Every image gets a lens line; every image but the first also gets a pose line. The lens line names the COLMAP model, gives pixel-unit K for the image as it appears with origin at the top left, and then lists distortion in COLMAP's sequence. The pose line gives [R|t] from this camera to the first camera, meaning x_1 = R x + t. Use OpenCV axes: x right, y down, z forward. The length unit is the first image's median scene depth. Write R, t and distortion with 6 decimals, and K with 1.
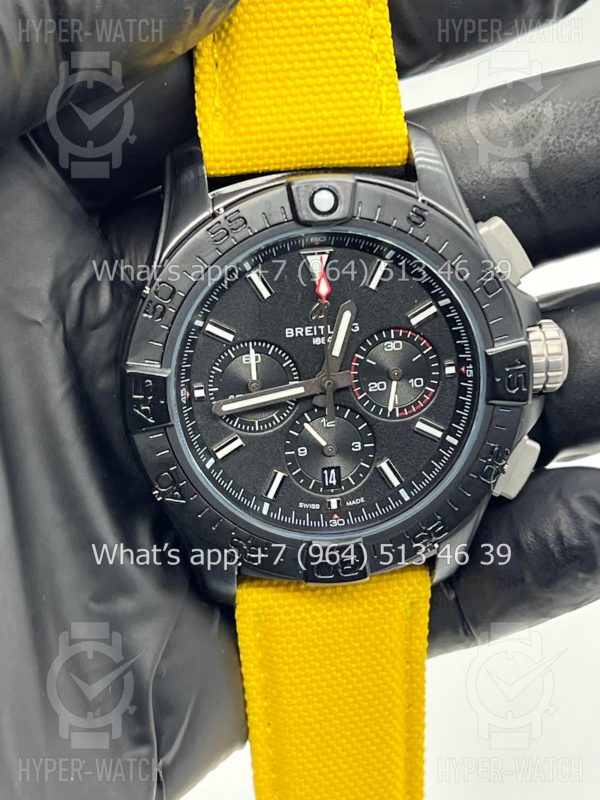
lens RADIAL K [[1851.2, 0, 298.7], [0, 1851.2, 417.4], [0, 0, 1]] dist [0.086235, 0.013453]
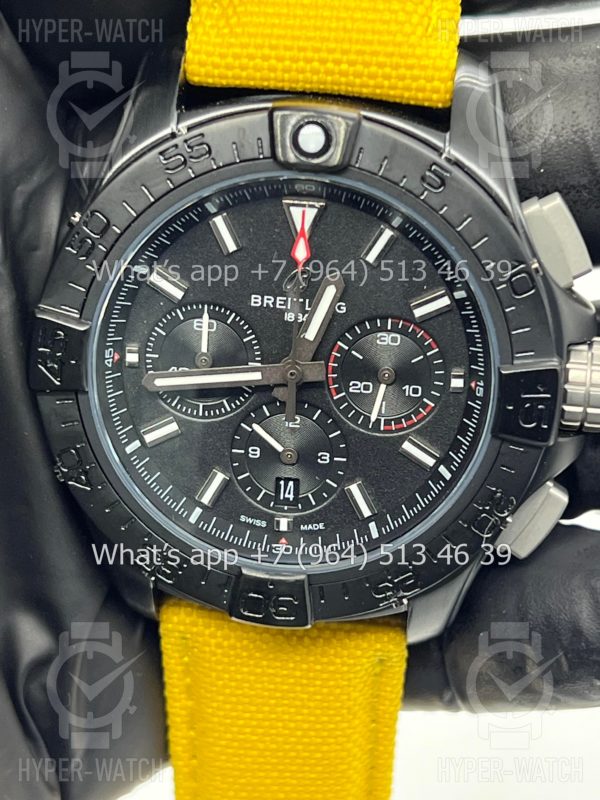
lens RADIAL K [[1850.0, 0, 300.0], [0, 1850.0, 400.0], [0, 0, 1]] dist [0.238146, 0.278205]
pose [[0.970204, 0.174948, -0.167623, 0.149677], [-0.166887, 0.984079, 0.061138, -0.054922], [0.175650, -0.031342, 0.983954, 0.234824]]
